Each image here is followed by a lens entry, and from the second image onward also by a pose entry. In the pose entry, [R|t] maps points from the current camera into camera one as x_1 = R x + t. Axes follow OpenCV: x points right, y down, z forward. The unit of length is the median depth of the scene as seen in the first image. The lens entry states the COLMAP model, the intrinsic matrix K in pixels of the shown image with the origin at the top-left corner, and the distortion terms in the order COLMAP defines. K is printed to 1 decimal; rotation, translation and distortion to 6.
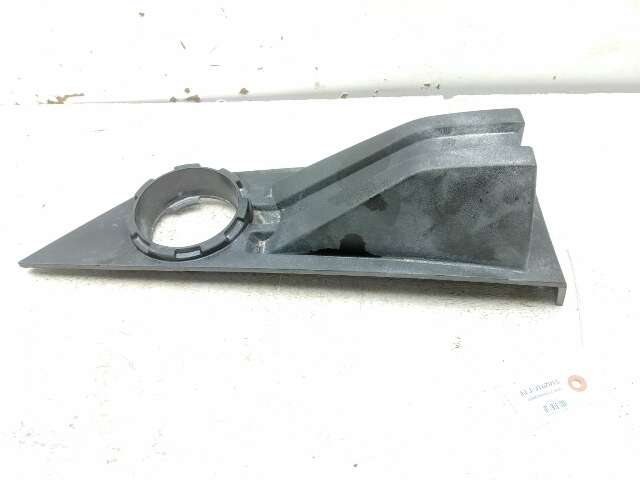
lens RADIAL K [[525.1, 0, 320.0], [0, 525.1, 240.0], [0, 0, 1]] dist [0.045294, -0.088695]
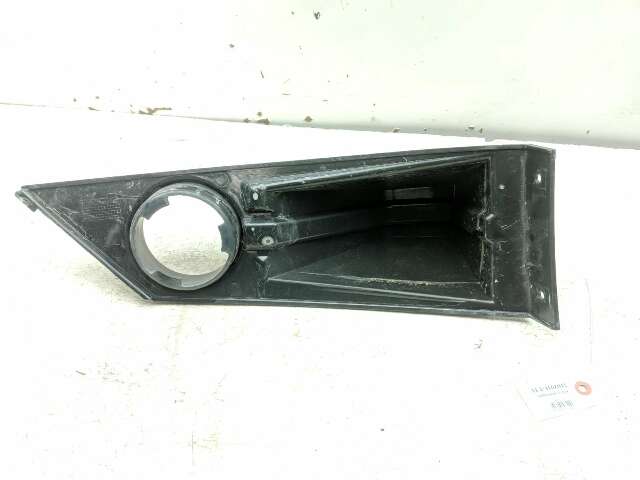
lens RADIAL K [[525.1, 0, 320.0], [0, 525.1, 240.0], [0, 0, 1]] dist [0.045294, -0.088695]
pose [[0.992737, 0.104636, -0.059363, -0.025045], [-0.109031, 0.991098, -0.076394, 0.064027], [0.050841, 0.082312, 0.995309, -0.114226]]
